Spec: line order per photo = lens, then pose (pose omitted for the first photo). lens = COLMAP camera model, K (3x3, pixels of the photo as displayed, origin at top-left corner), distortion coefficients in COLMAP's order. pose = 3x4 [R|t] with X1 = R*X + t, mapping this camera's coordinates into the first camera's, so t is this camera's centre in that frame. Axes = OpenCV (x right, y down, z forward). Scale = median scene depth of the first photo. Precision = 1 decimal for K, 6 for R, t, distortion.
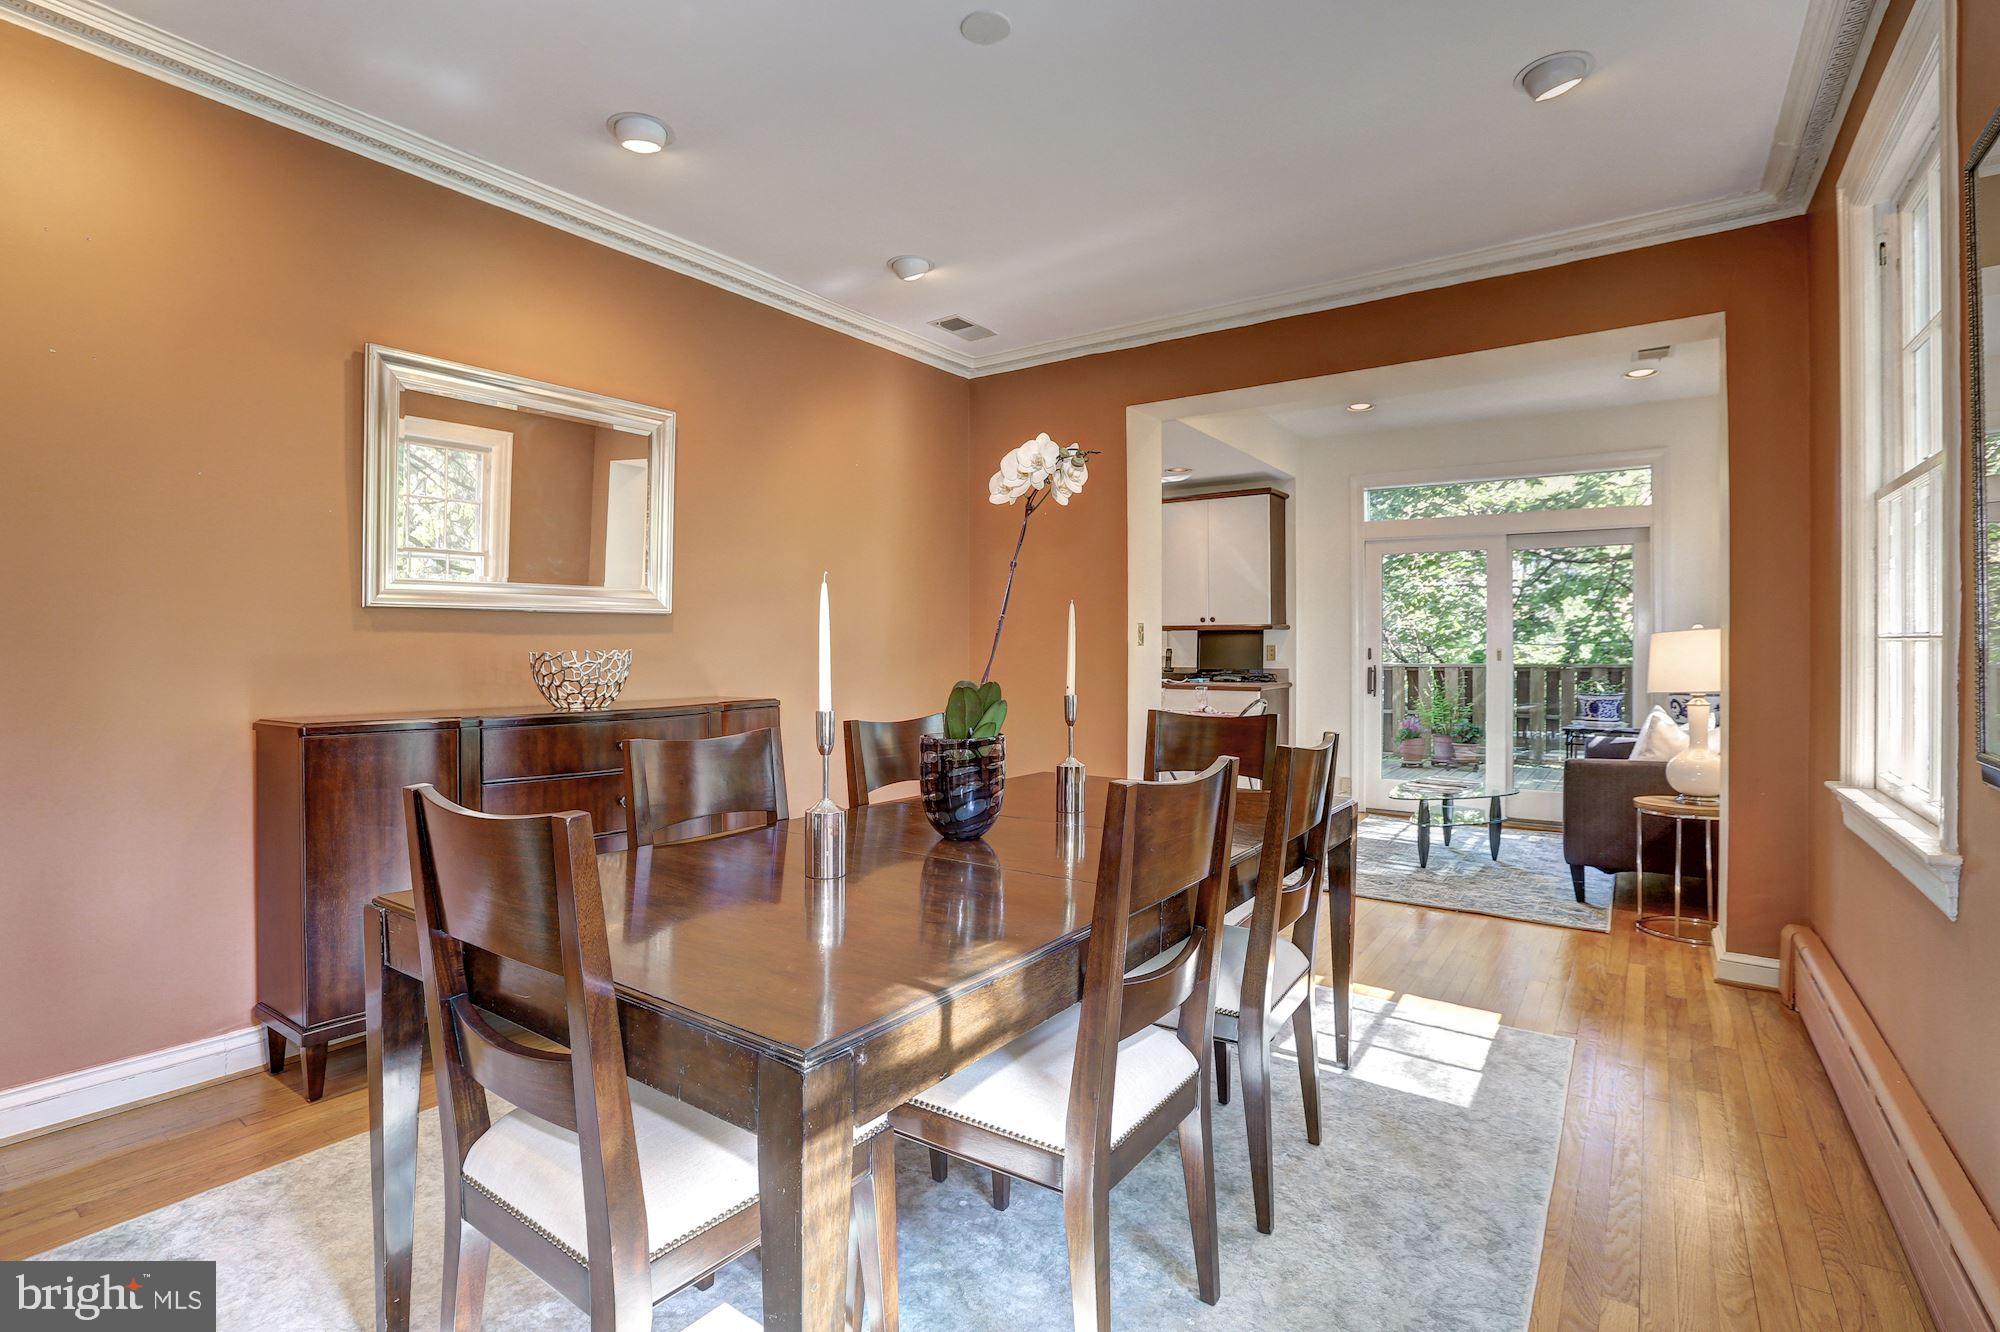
lens RADIAL K [[933.6, 0, 1005.8], [0, 933.6, 649.2], [0, 0, 1]] dist [-0.001690, 0.000041]
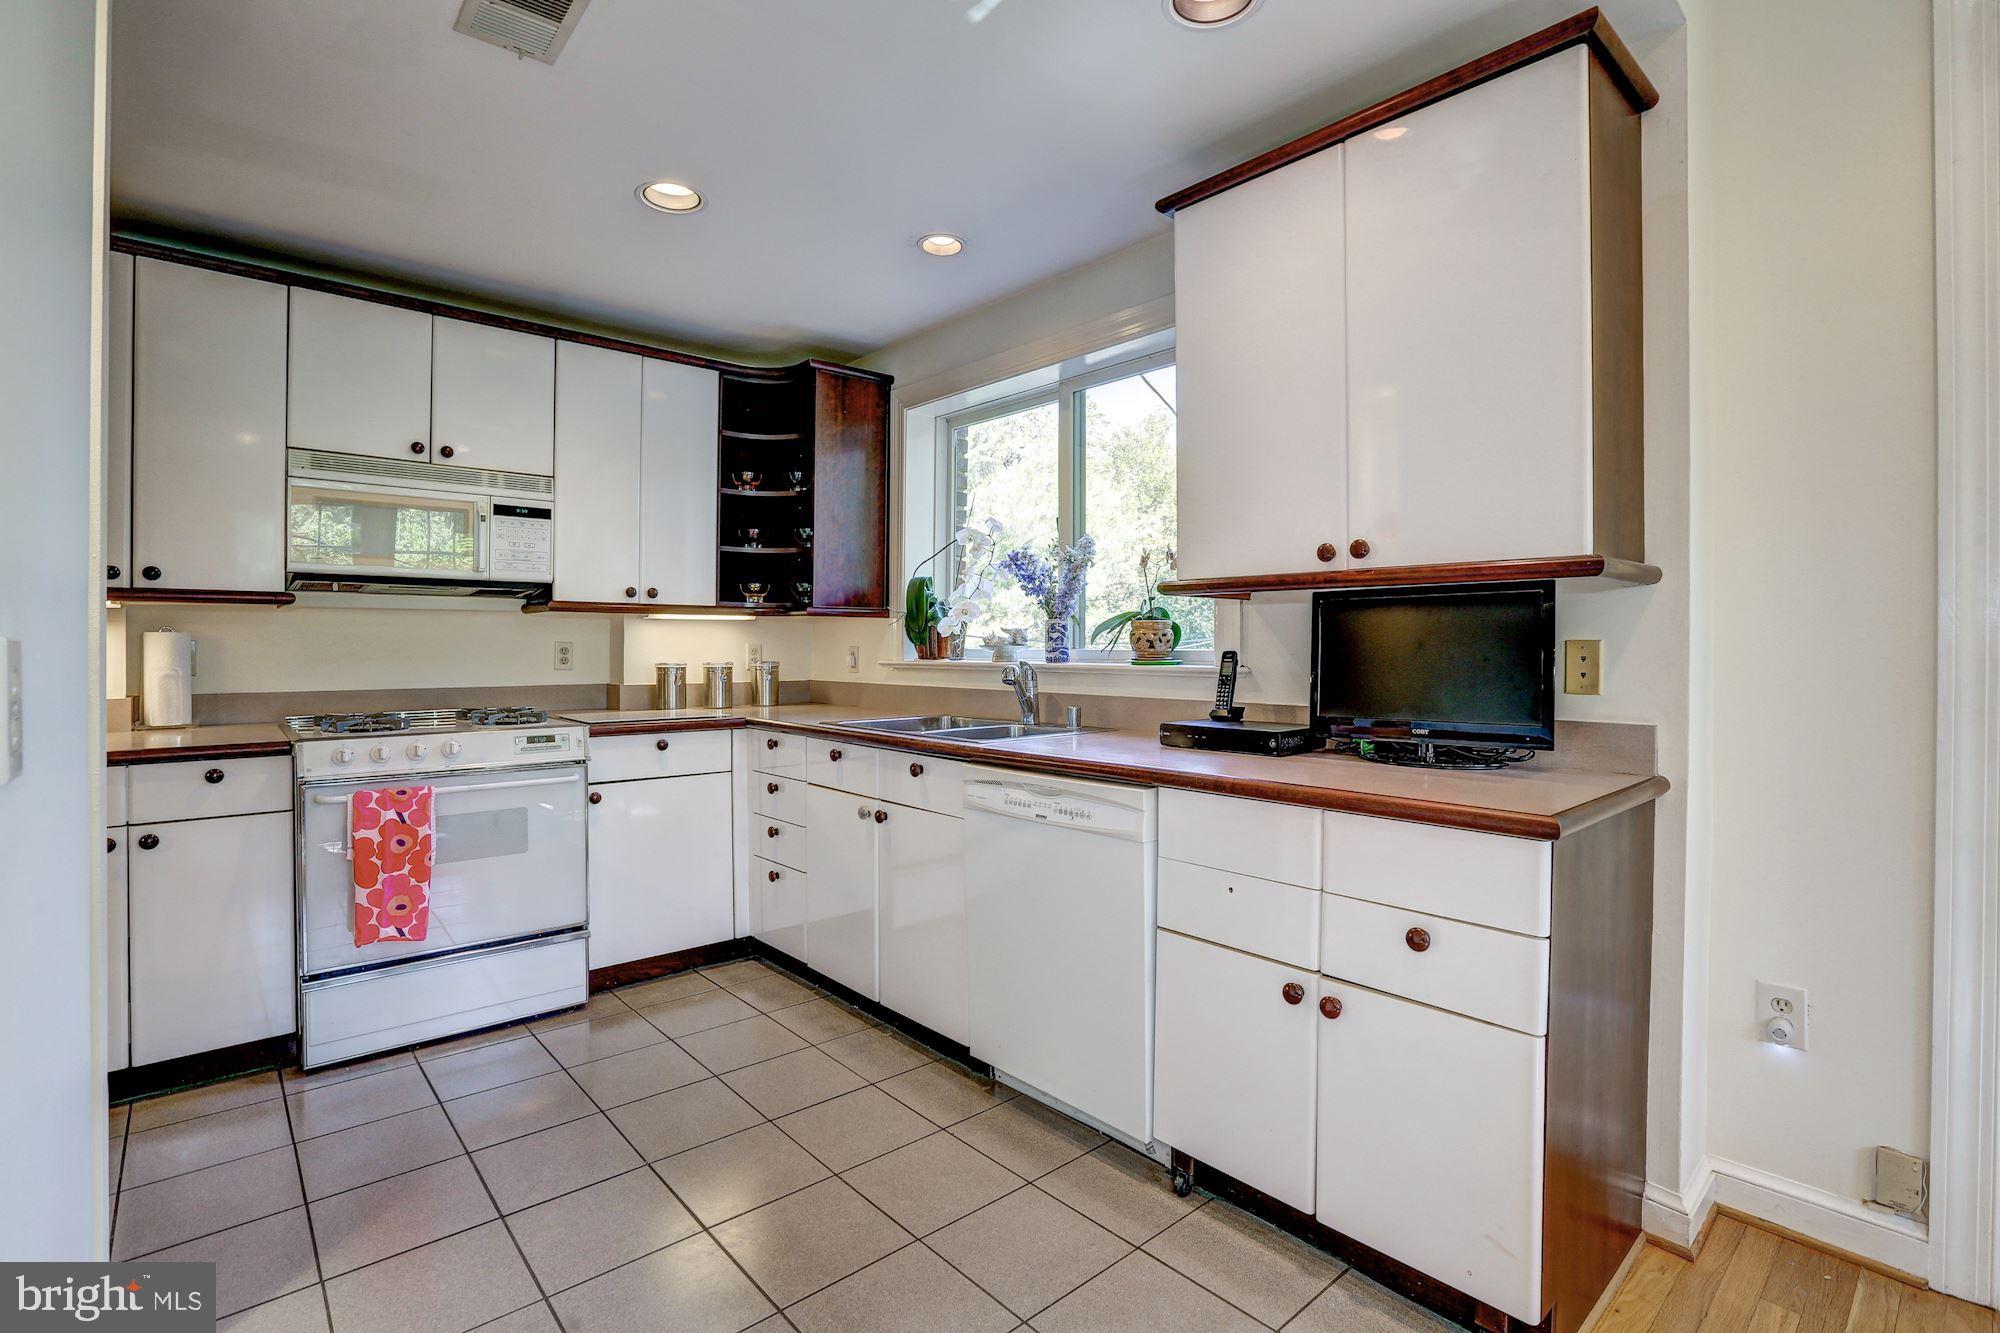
lens RADIAL K [[912.3, 0, 1006.3], [0, 912.3, 640.0], [0, 0, 1]] dist [-0.018228, 0.000218]
pose [[0.973853, 0.002777, -0.227164, 0.176033], [-0.004757, 0.999955, -0.008171, -0.001474], [0.227131, 0.009038, 0.973822, 0.691532]]
